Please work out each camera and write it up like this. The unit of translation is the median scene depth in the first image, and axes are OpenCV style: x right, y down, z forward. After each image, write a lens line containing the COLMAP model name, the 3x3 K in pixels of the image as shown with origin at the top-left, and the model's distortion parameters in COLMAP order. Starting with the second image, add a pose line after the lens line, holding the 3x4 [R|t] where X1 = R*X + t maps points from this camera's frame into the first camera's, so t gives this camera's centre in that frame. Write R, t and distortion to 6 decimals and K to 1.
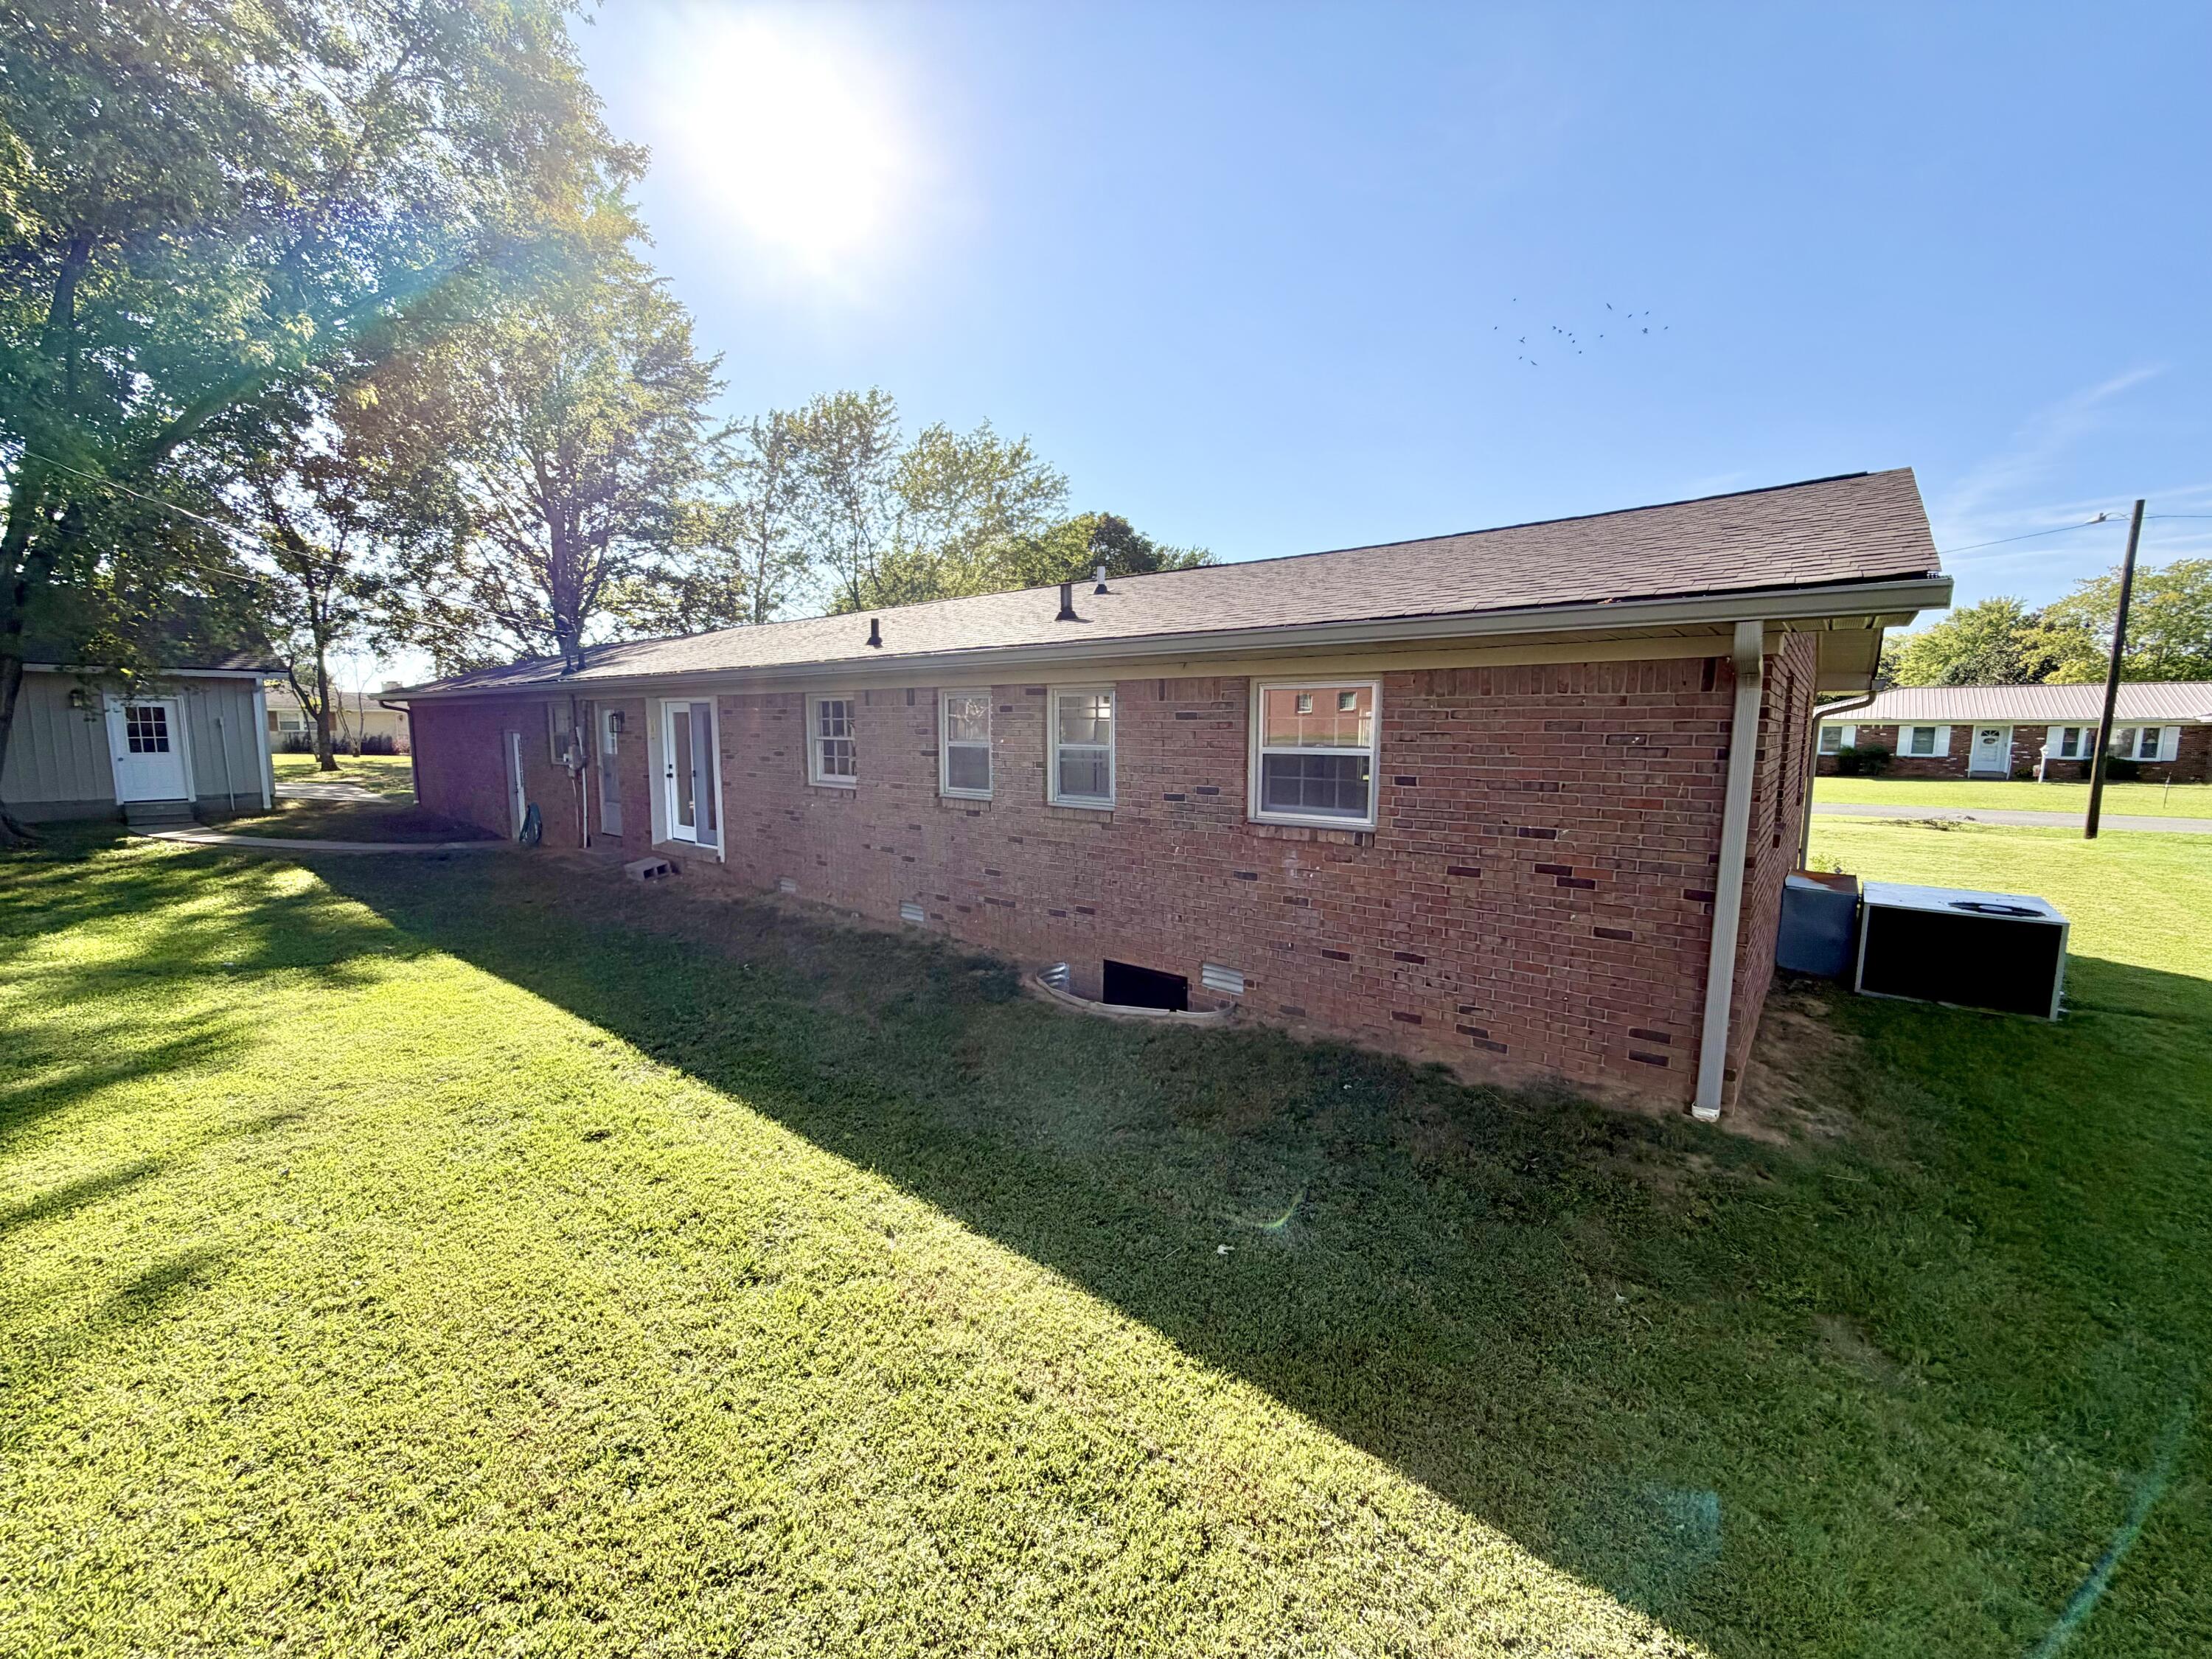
lens RADIAL K [[880.7, 0, 1094.3], [0, 880.7, 830.2], [0, 0, 1]] dist [-0.001073, 0.000223]
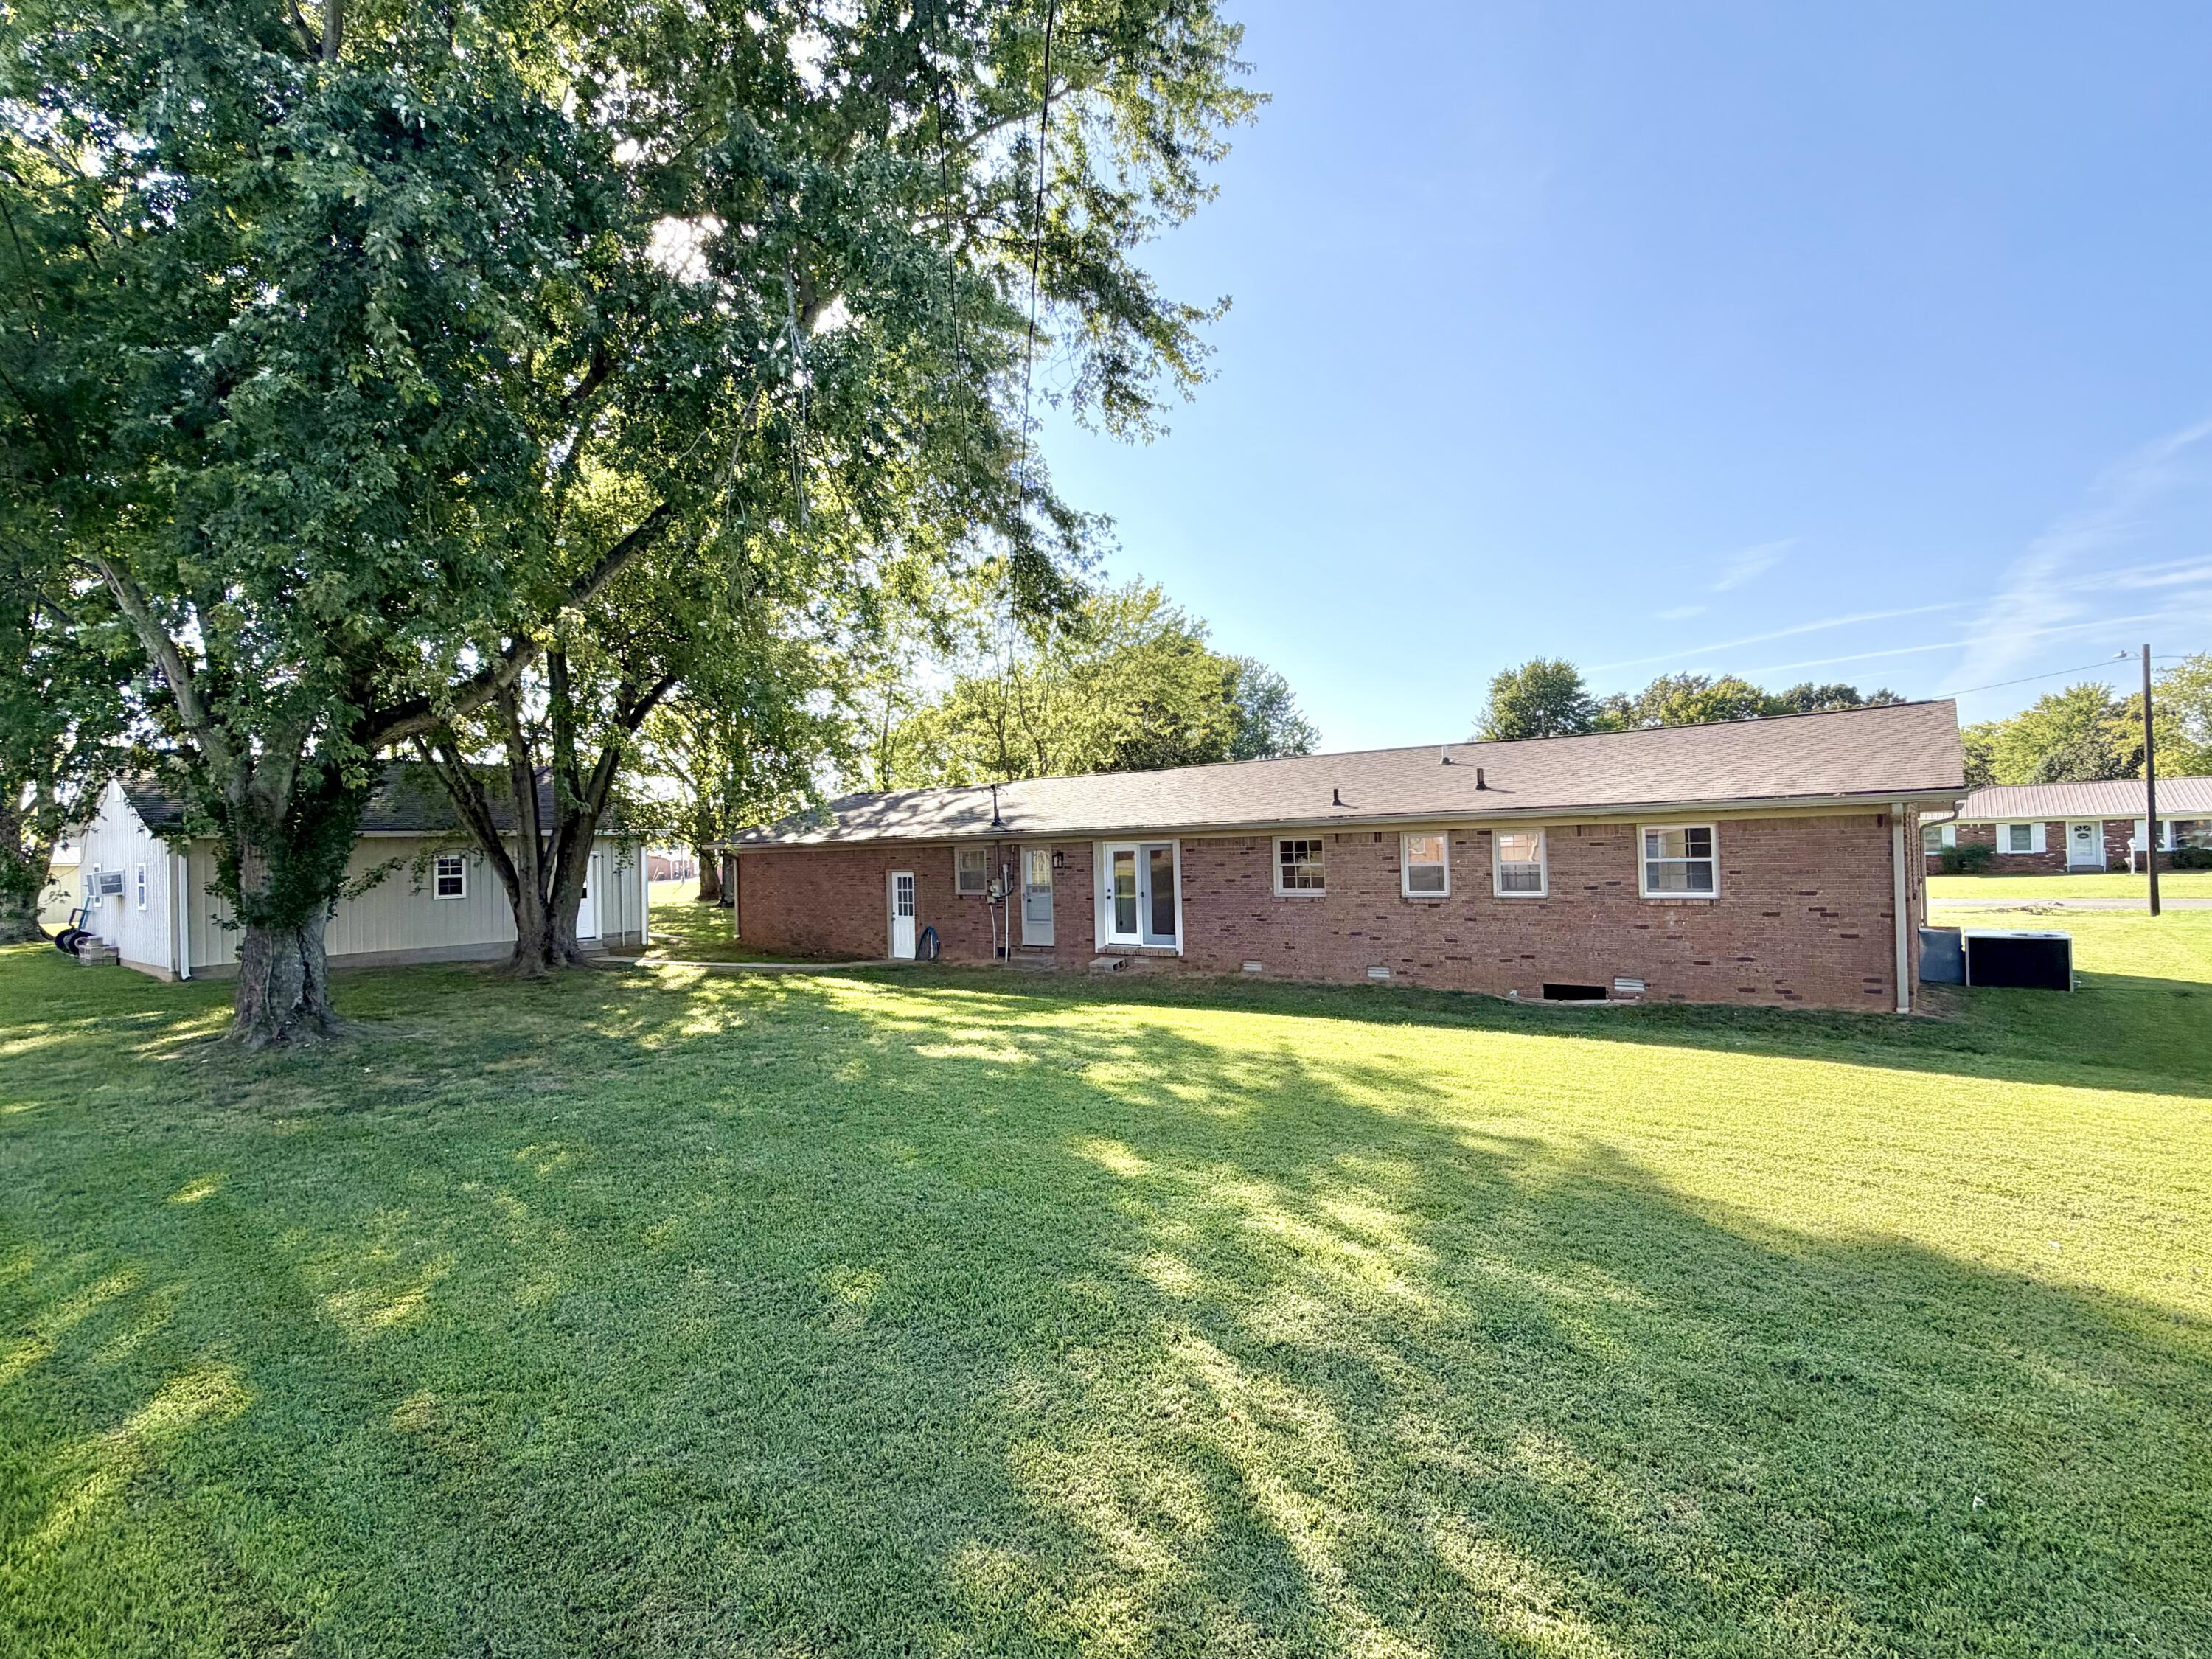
lens RADIAL K [[1047.0, 0, 1114.8], [0, 1047.0, 834.8], [0, 0, 1]] dist [0.002345, 0.000207]
pose [[0.998914, -0.033180, 0.032708, -0.169563], [0.037211, 0.990613, -0.131532, 0.018127], [-0.028037, 0.132607, 0.990772, -0.202600]]
